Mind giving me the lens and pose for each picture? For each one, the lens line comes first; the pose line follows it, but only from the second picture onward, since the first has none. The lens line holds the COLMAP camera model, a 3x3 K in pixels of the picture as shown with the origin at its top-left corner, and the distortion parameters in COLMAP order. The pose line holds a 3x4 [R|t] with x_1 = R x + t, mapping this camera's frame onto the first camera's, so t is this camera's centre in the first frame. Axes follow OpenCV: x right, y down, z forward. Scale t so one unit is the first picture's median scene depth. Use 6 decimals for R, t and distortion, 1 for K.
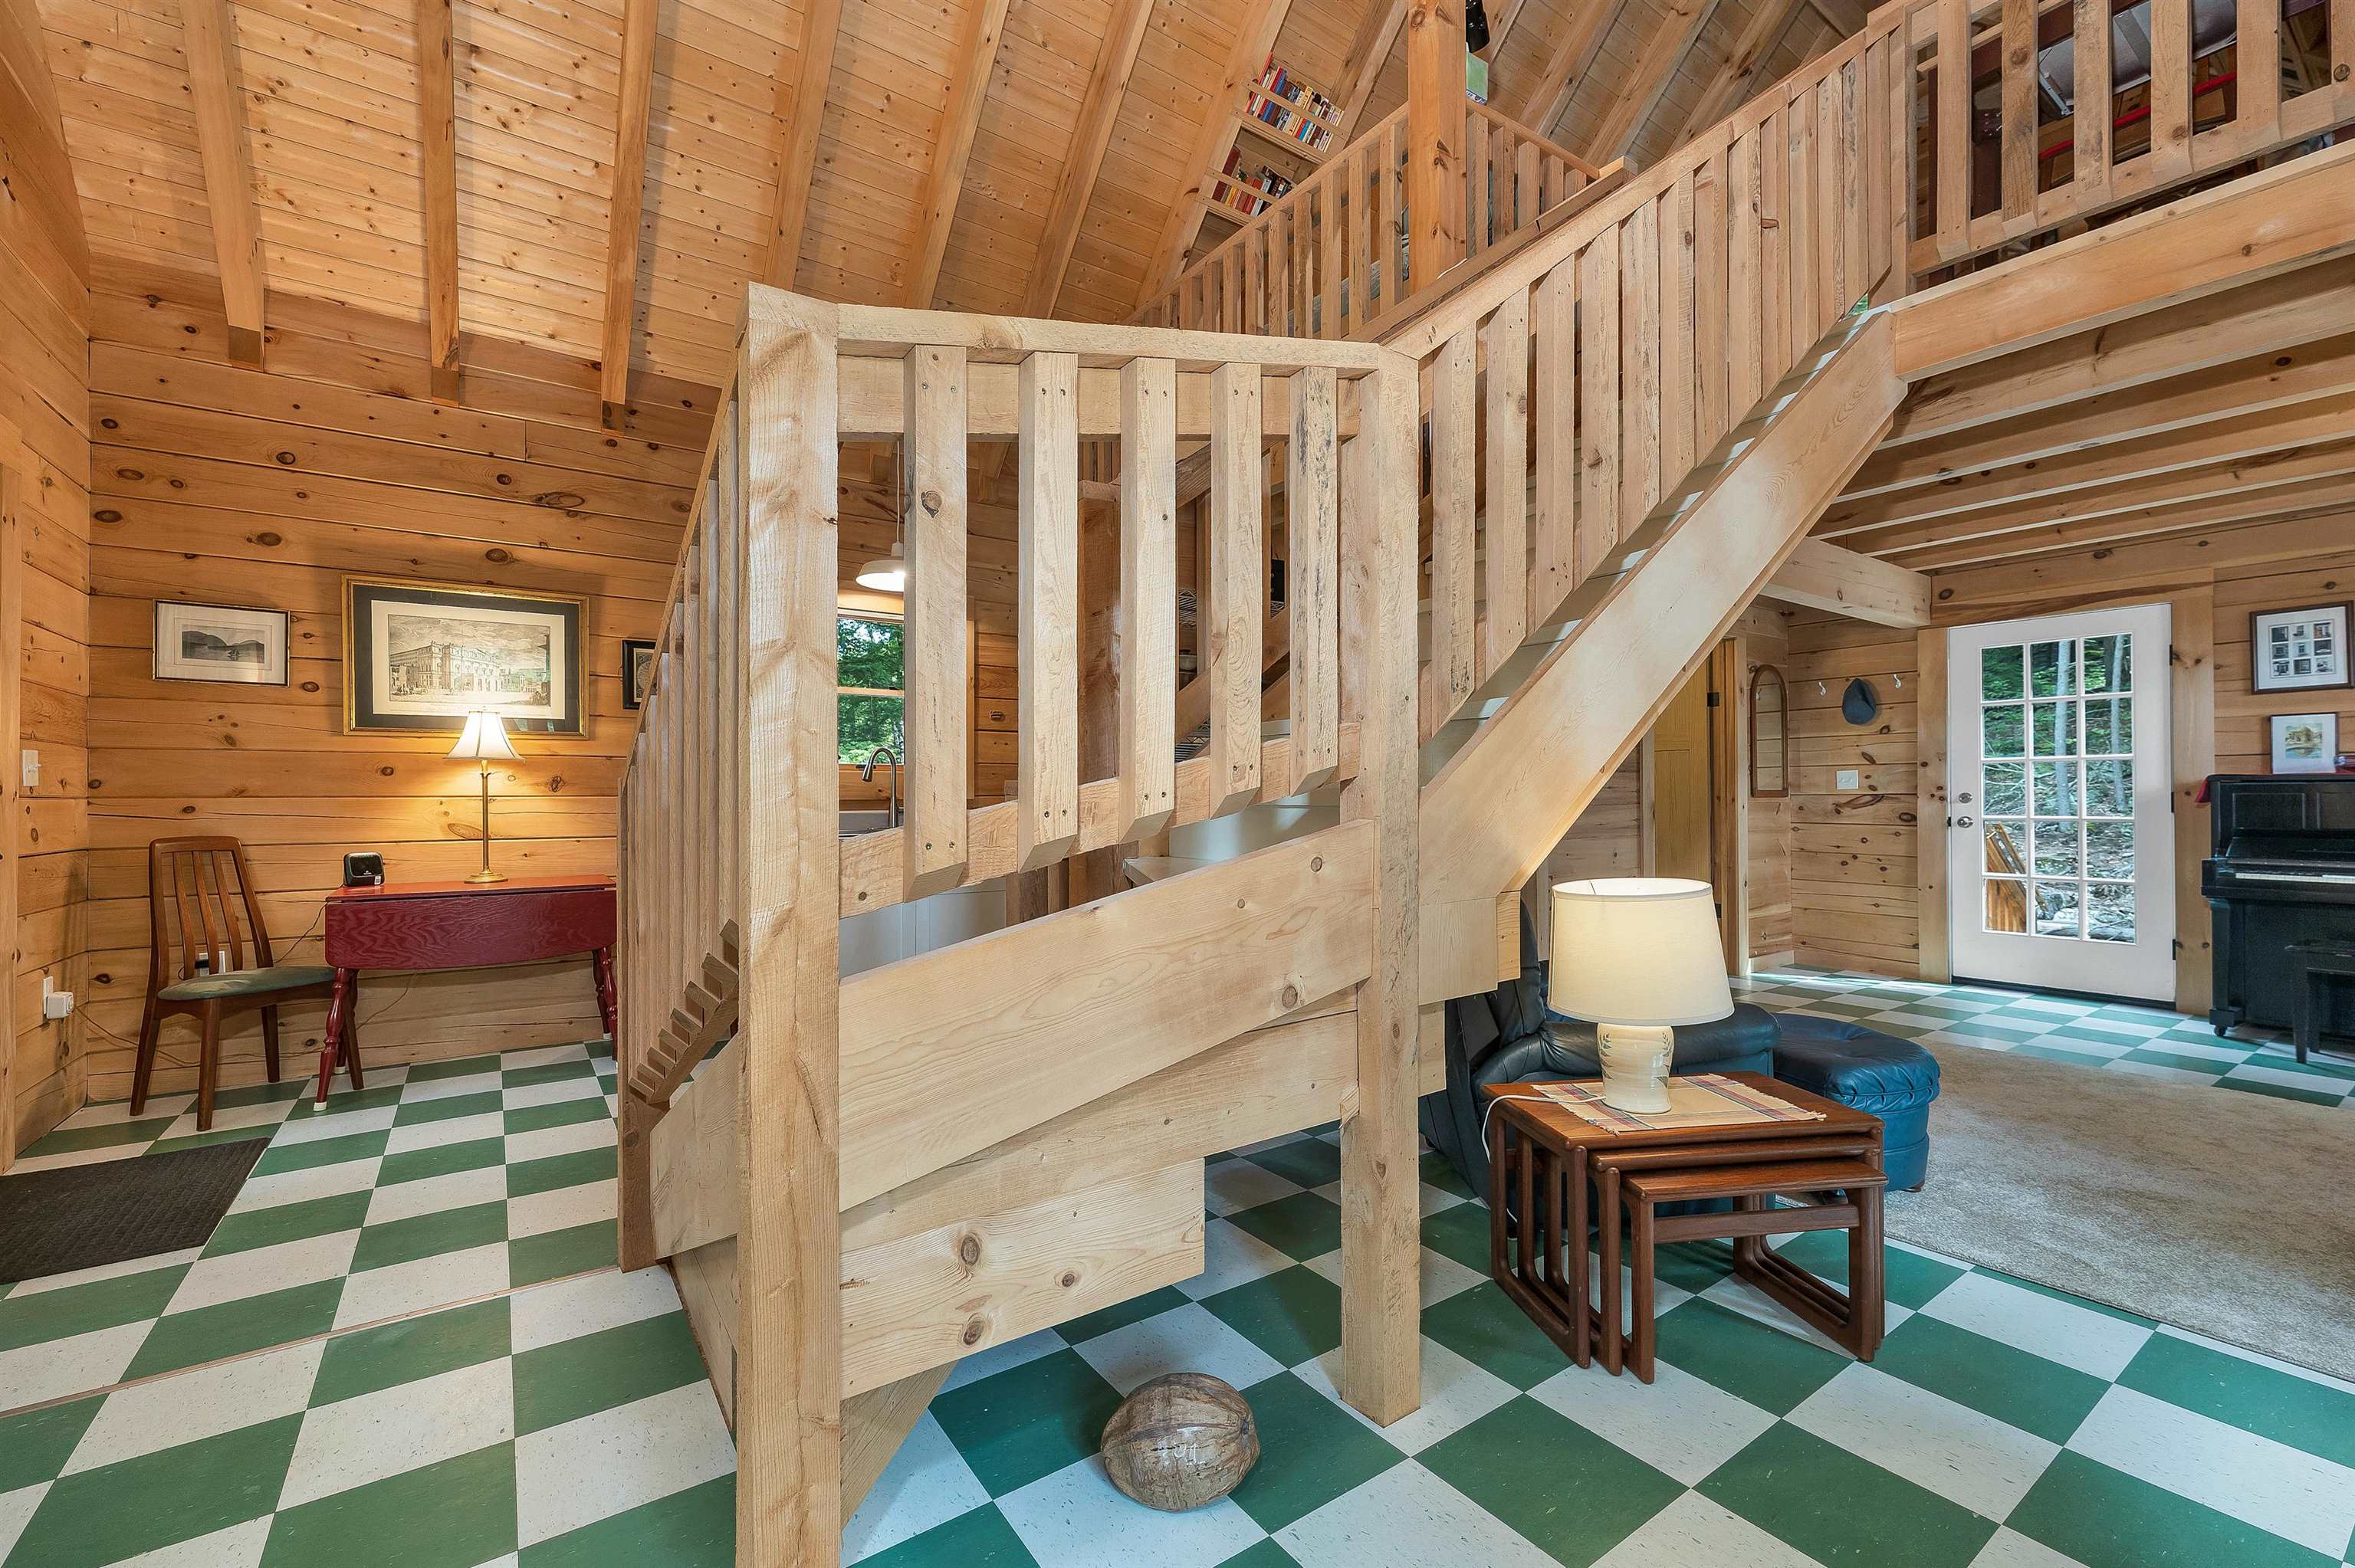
lens RADIAL K [[983.6, 0, 1178.8], [0, 983.6, 787.5], [0, 0, 1]] dist [0.003246, -0.000563]
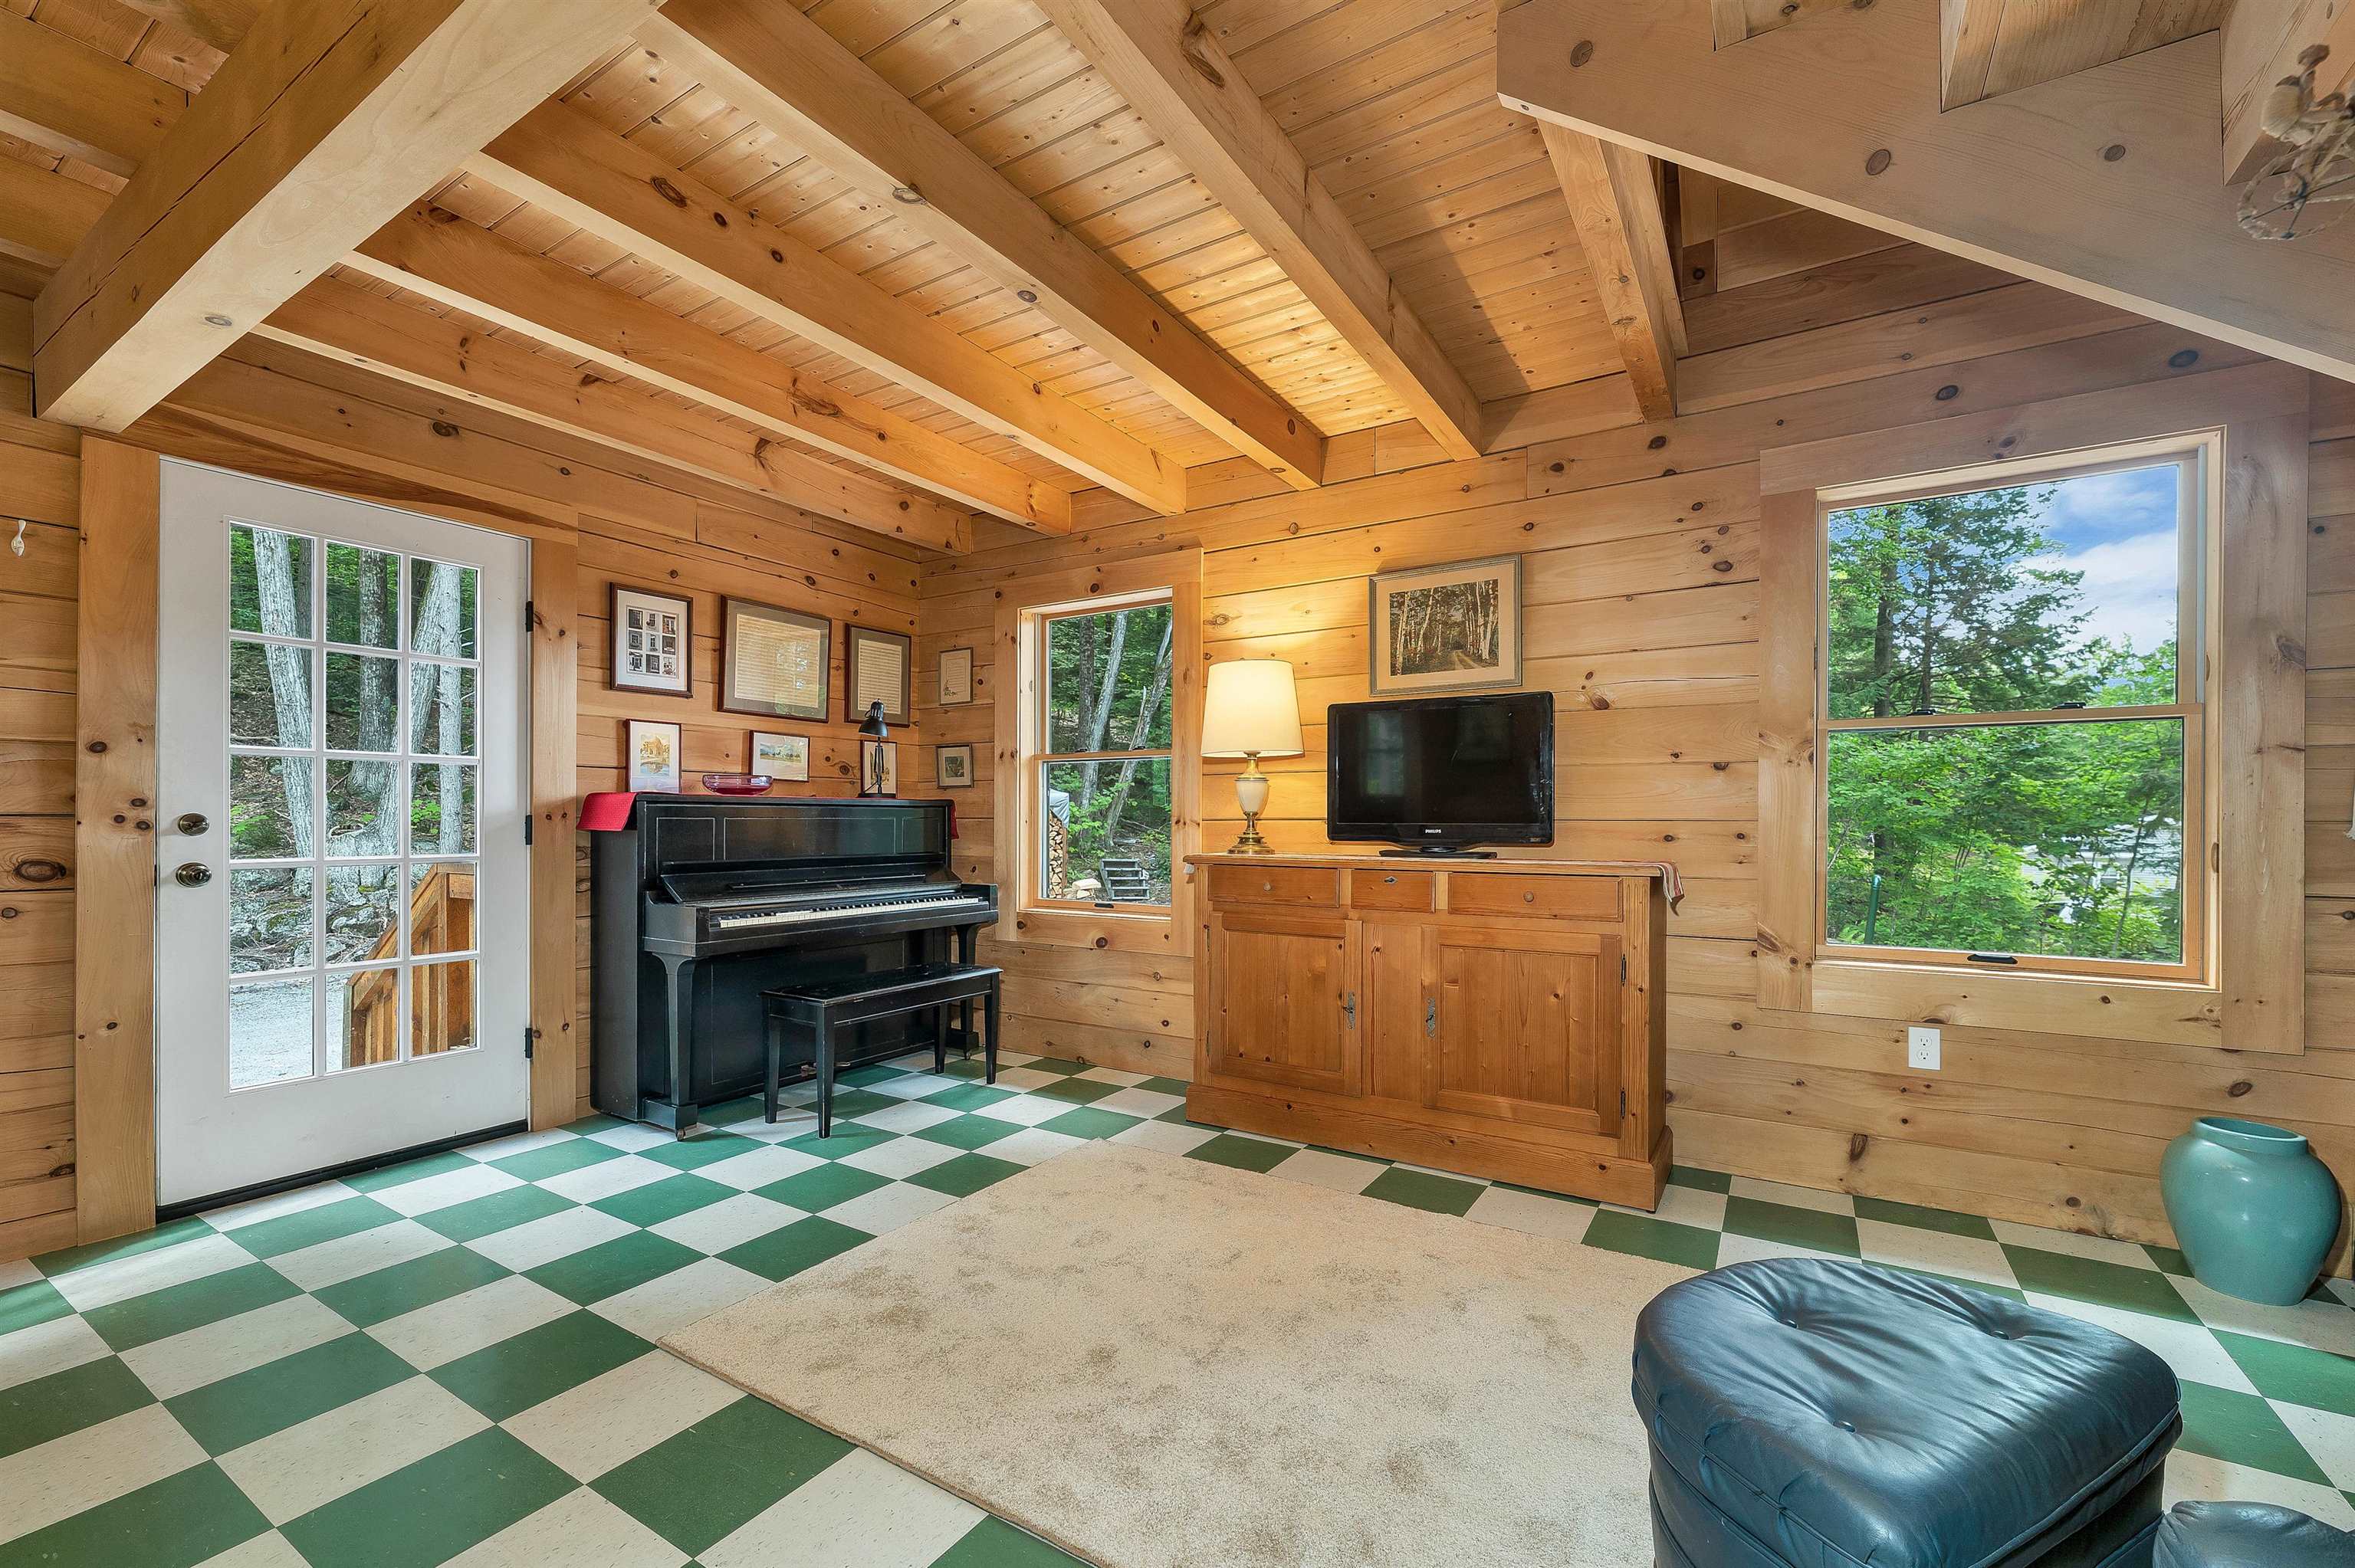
lens RADIAL K [[983.6, 0, 1159.7], [0, 983.6, 822.8], [0, 0, 1]] dist [0.003246, -0.000563]
pose [[-0.385711, -0.001160, 0.922619, 0.207298], [-0.010319, 0.999942, -0.003057, 0.008080], [-0.922562, -0.010700, -0.385700, 0.889116]]
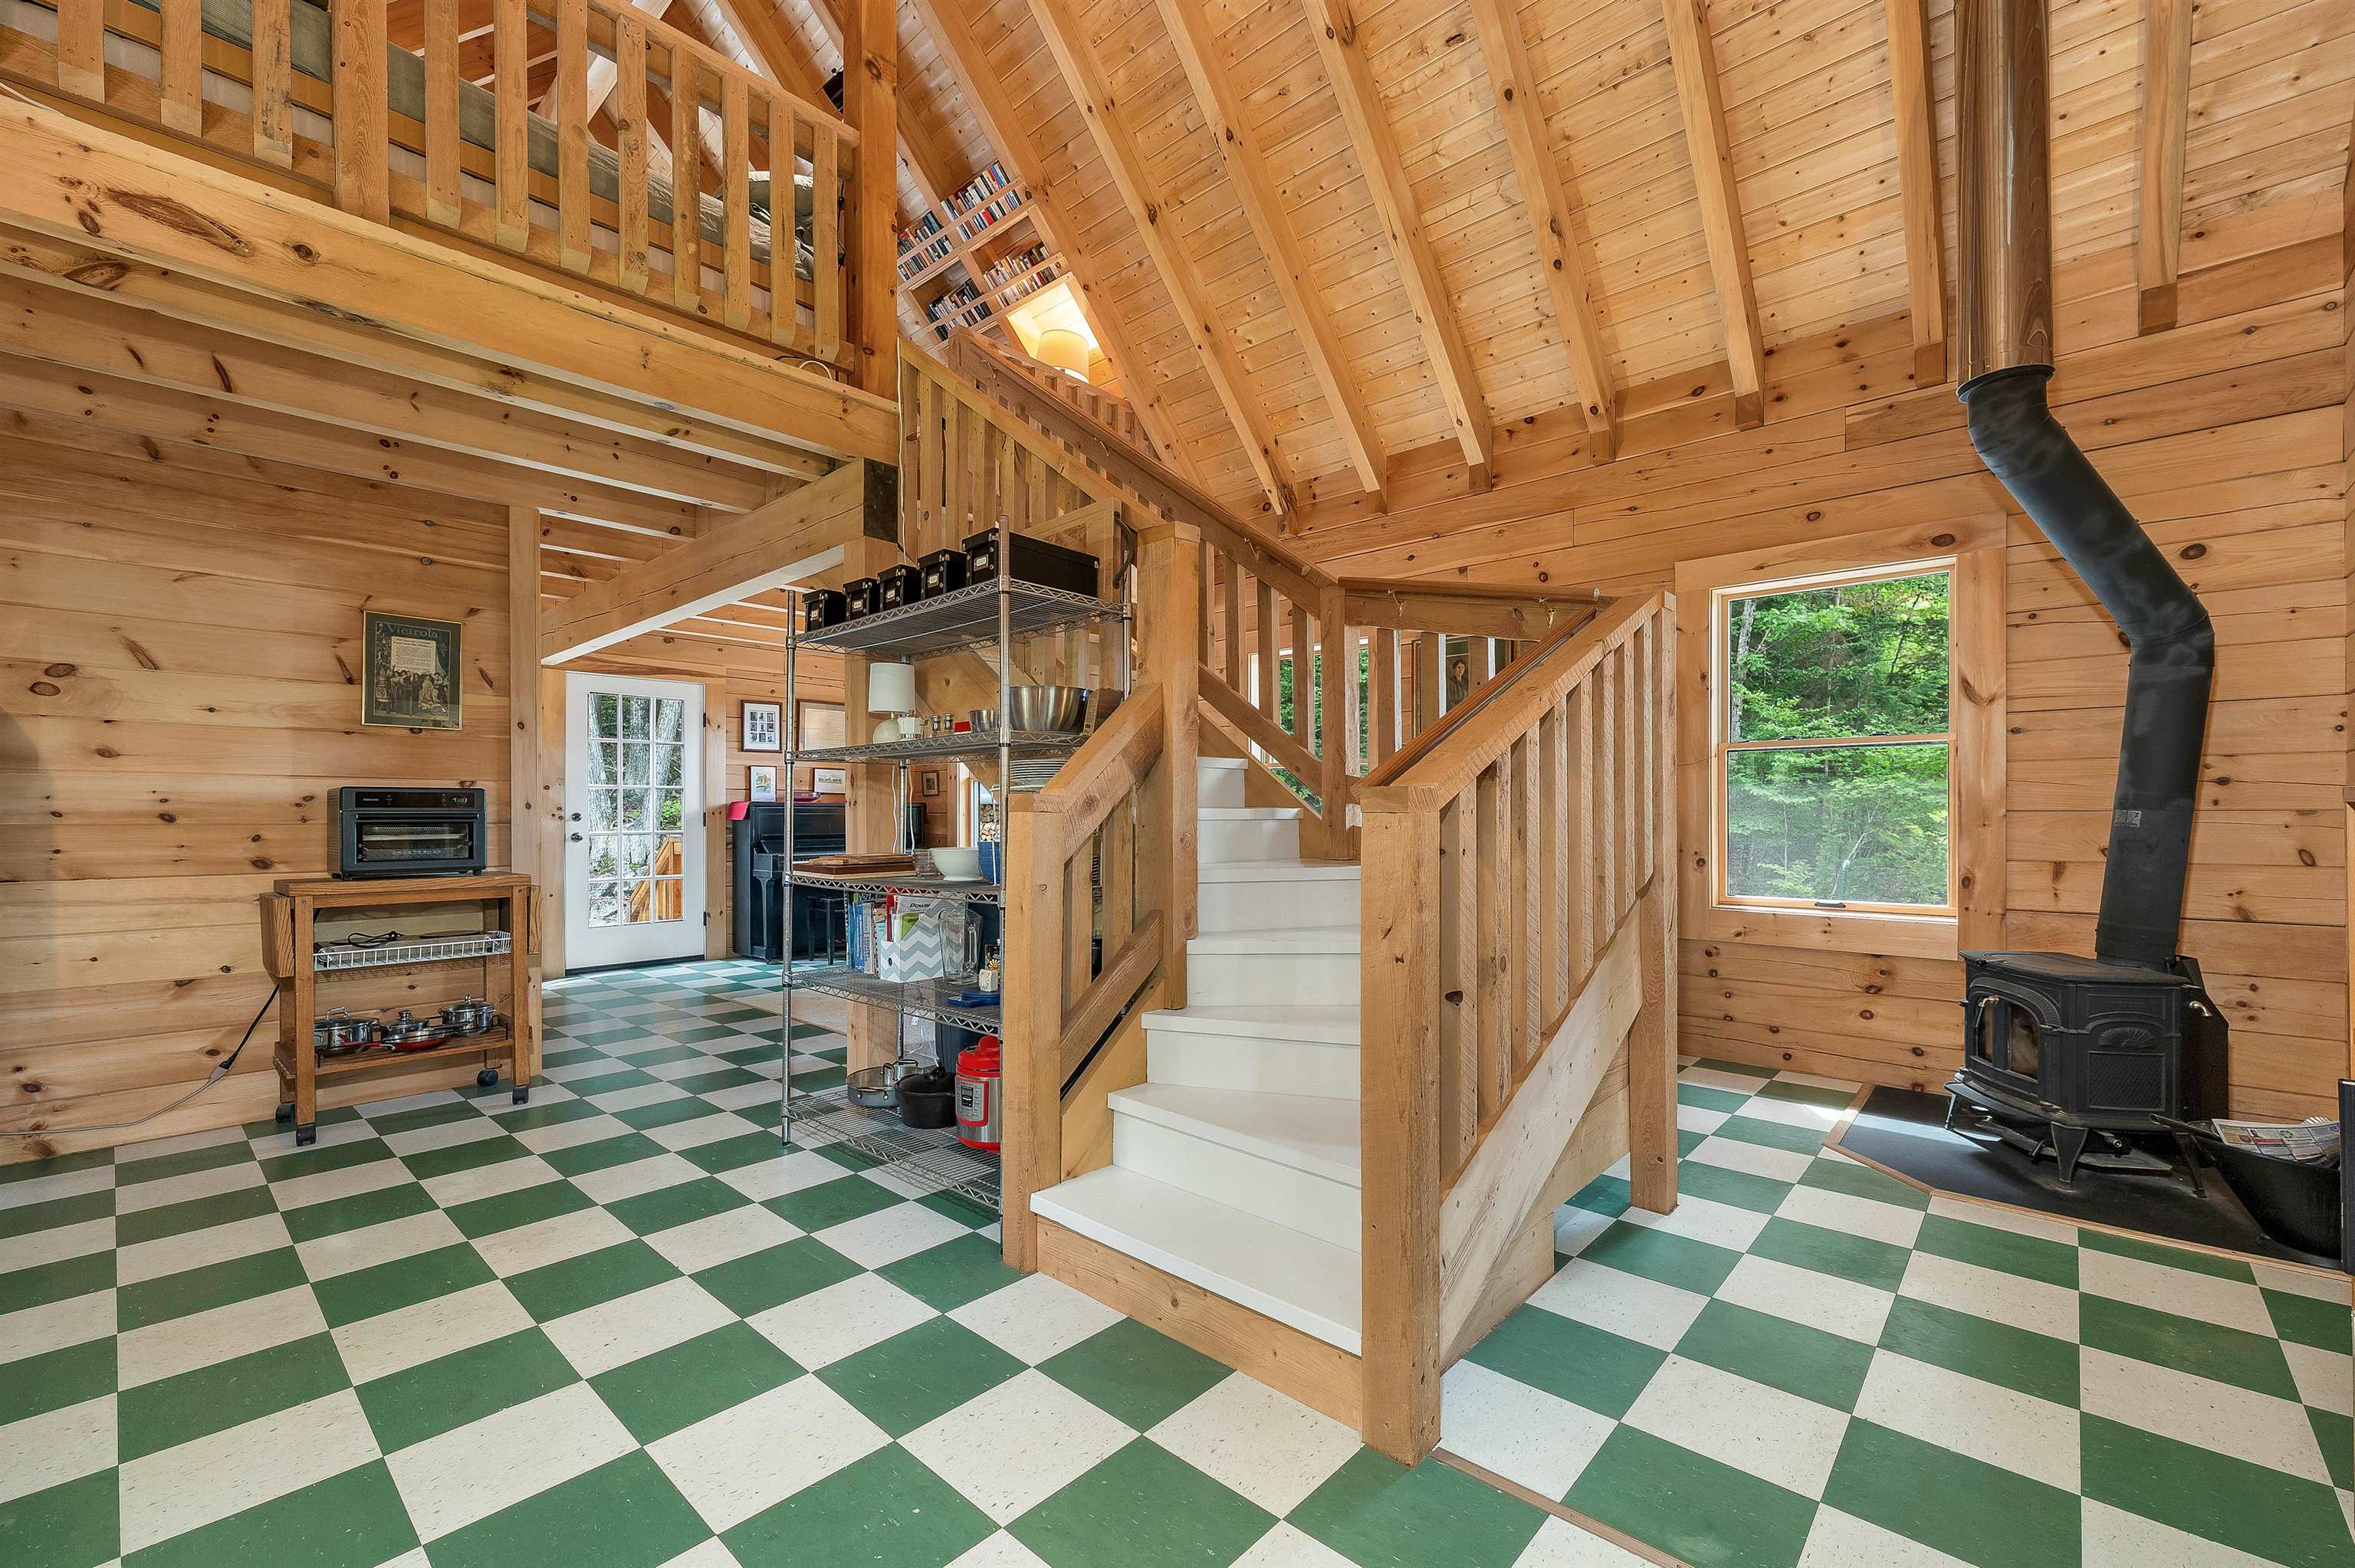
lens RADIAL K [[983.6, 0, 1158.4], [0, 983.6, 822.4], [0, 0, 1]] dist [0.003246, -0.000563]
pose [[-0.198898, -0.006334, 0.980000, -0.600064], [-0.008392, 0.999953, 0.004760, 0.006876], [-0.979984, -0.007277, -0.198942, 0.648225]]
